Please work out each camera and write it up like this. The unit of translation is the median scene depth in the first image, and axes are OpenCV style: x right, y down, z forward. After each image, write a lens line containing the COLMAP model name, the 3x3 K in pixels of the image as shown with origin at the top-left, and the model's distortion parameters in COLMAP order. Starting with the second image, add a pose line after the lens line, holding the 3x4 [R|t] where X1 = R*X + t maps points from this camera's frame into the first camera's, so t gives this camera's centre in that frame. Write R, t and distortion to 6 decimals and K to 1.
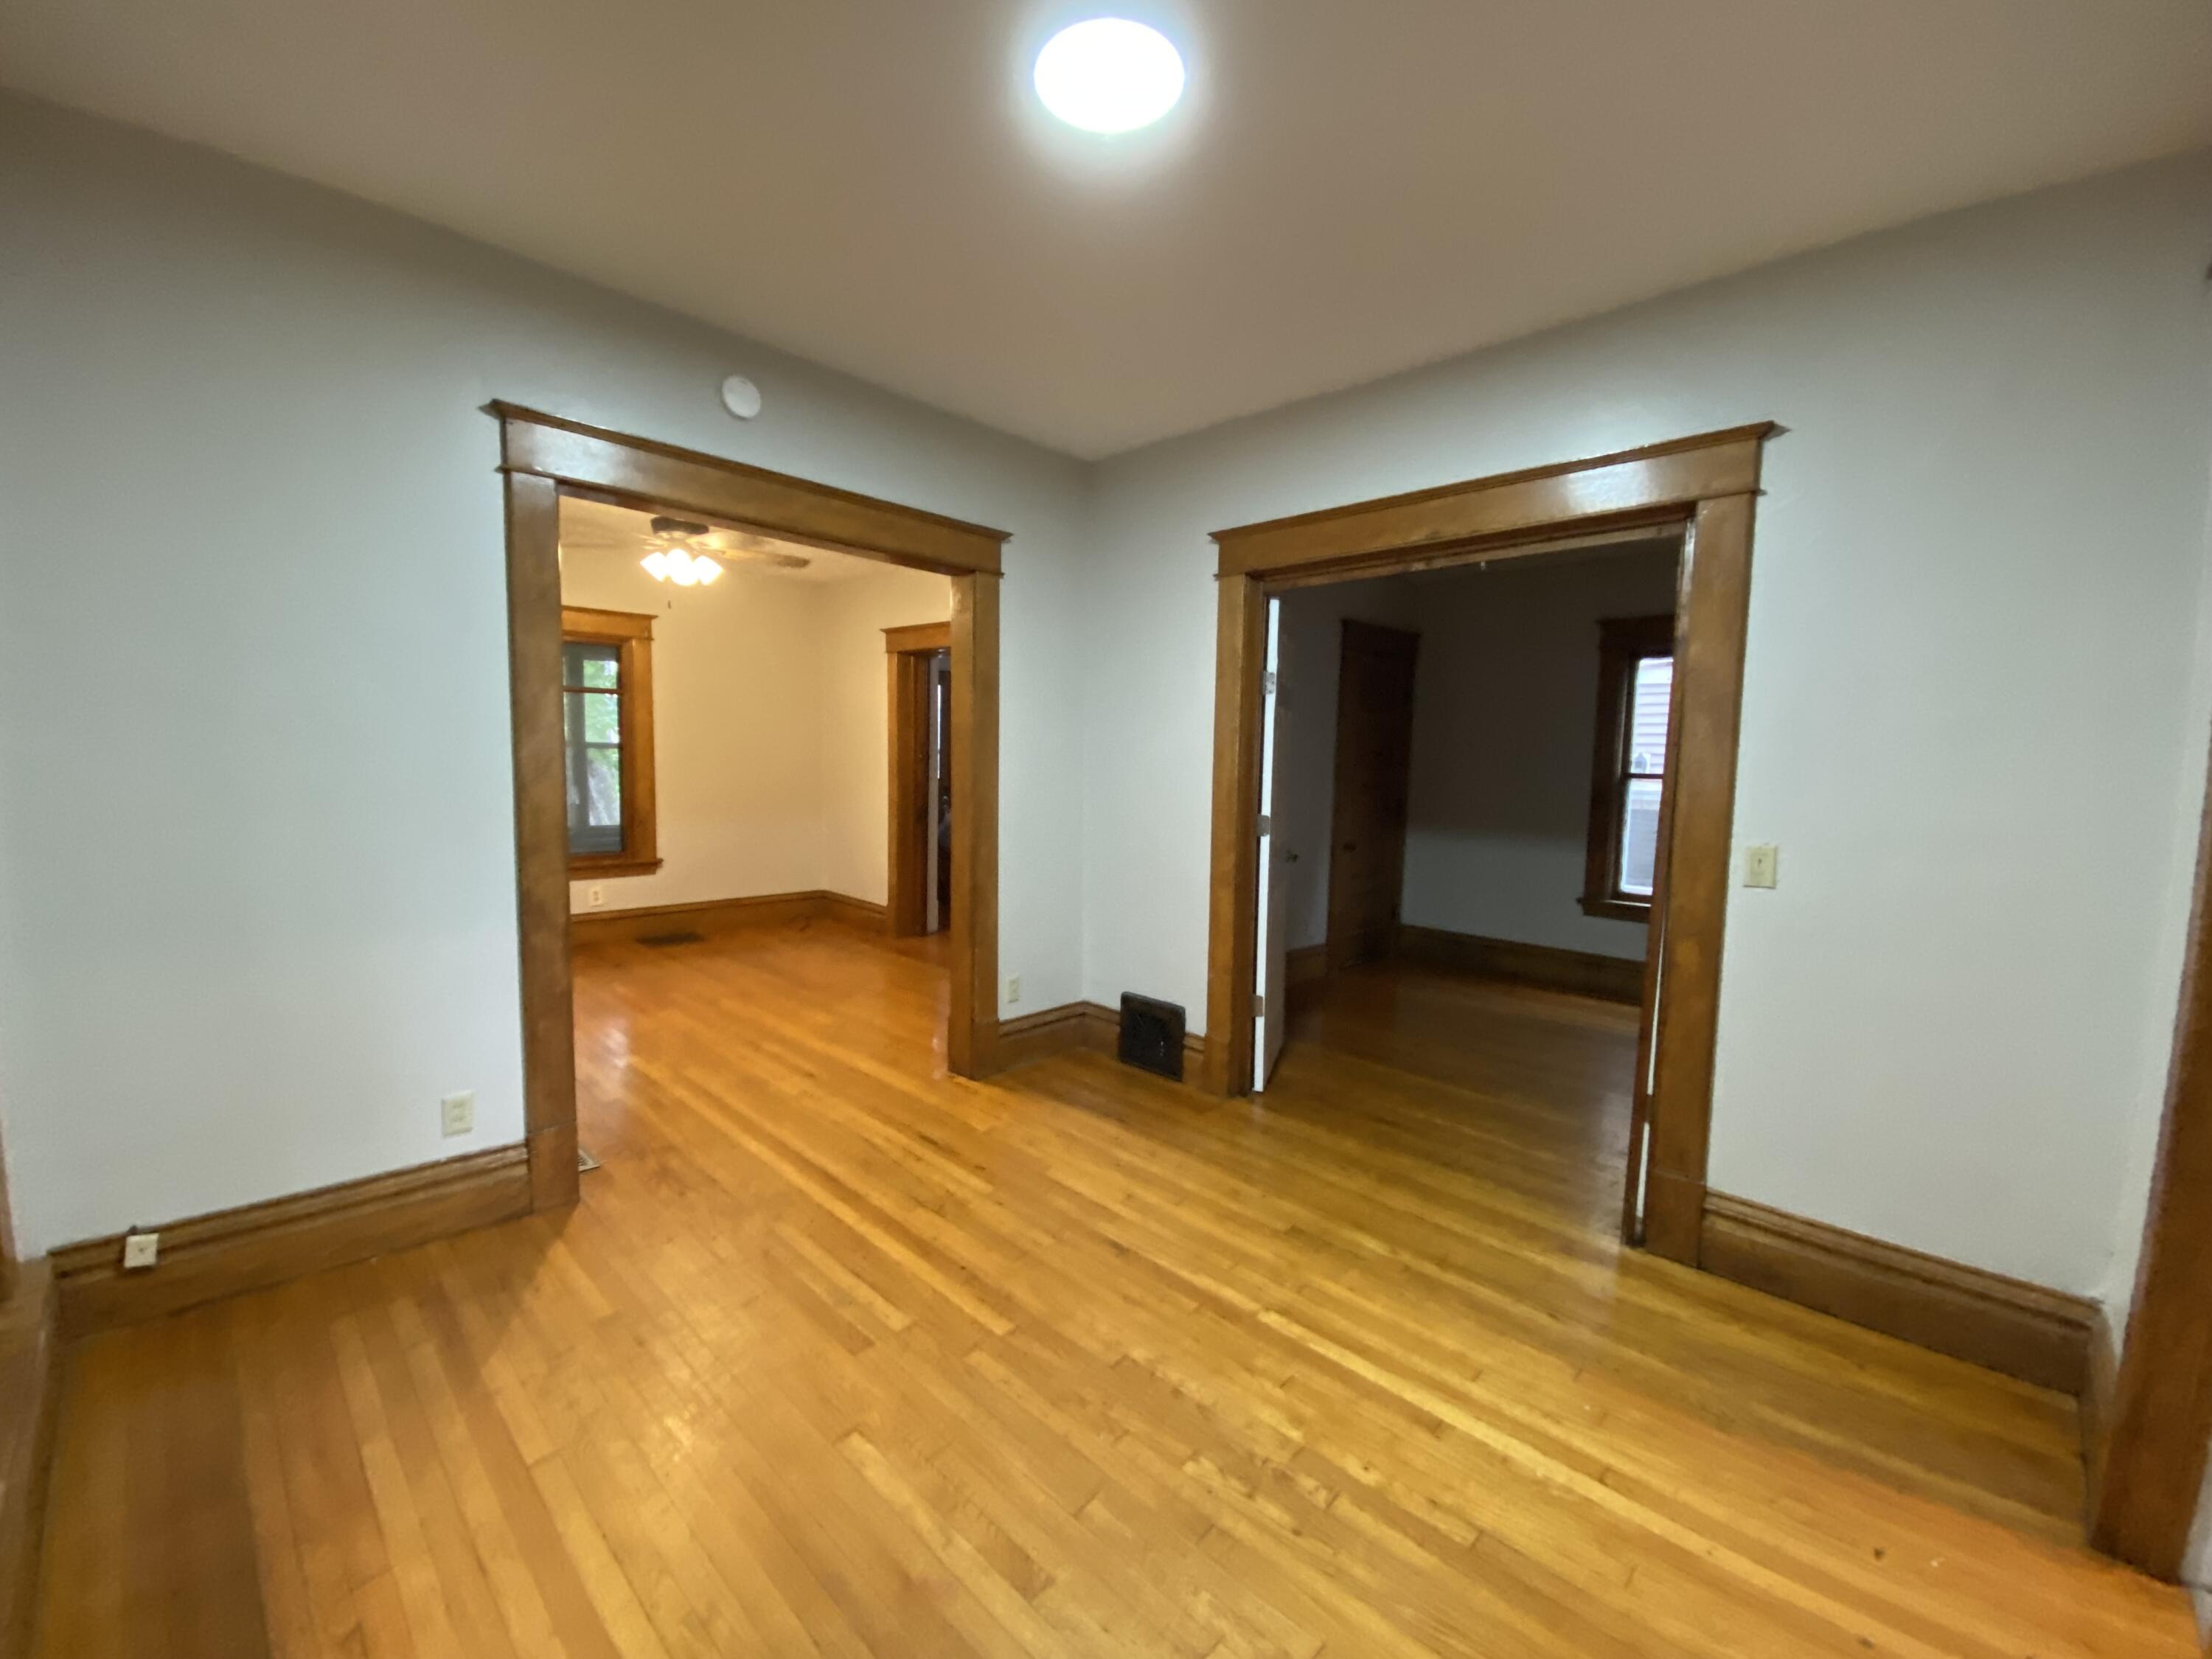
lens RADIAL K [[895.2, 0, 1093.8], [0, 895.2, 828.4], [0, 0, 1]] dist [0.000197, -0.000153]
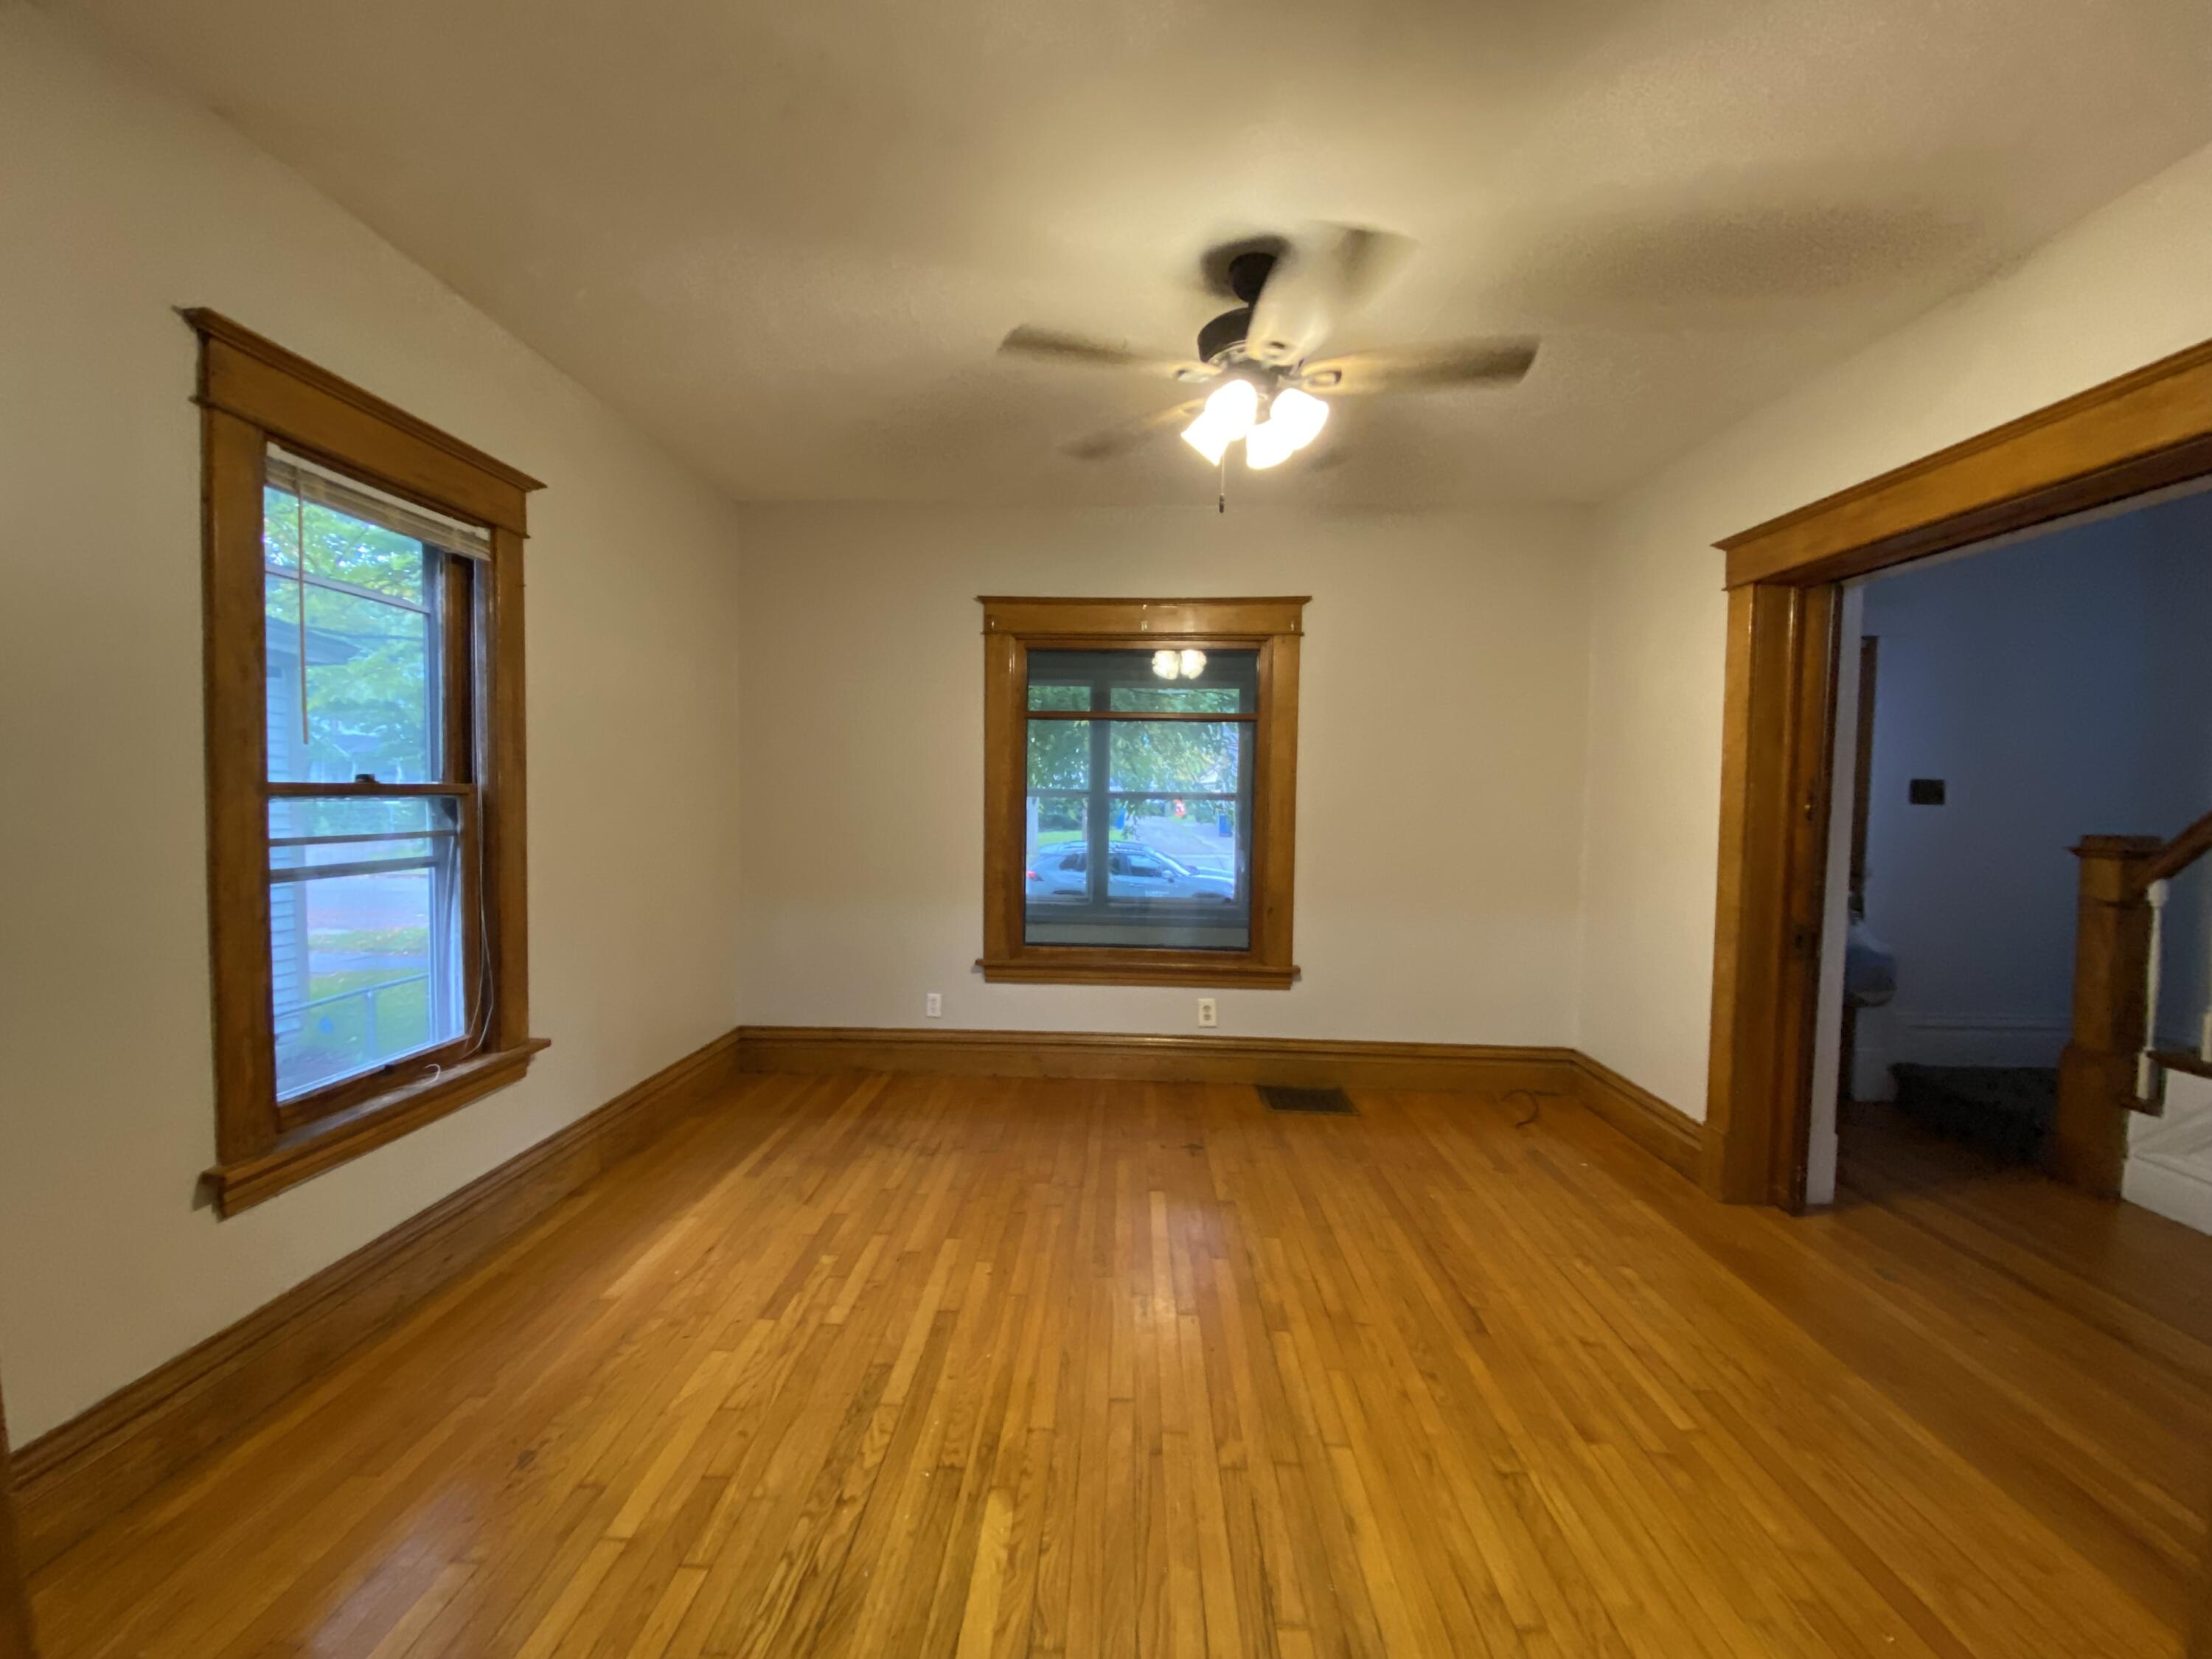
lens RADIAL K [[895.2, 0, 1093.8], [0, 895.2, 828.4], [0, 0, 1]] dist [0.000197, -0.000153]
pose [[0.679169, 0.018444, -0.733750, -0.108432], [-0.058828, 0.997836, -0.029370, -0.039118], [0.731621, 0.063112, 0.678784, 0.444126]]
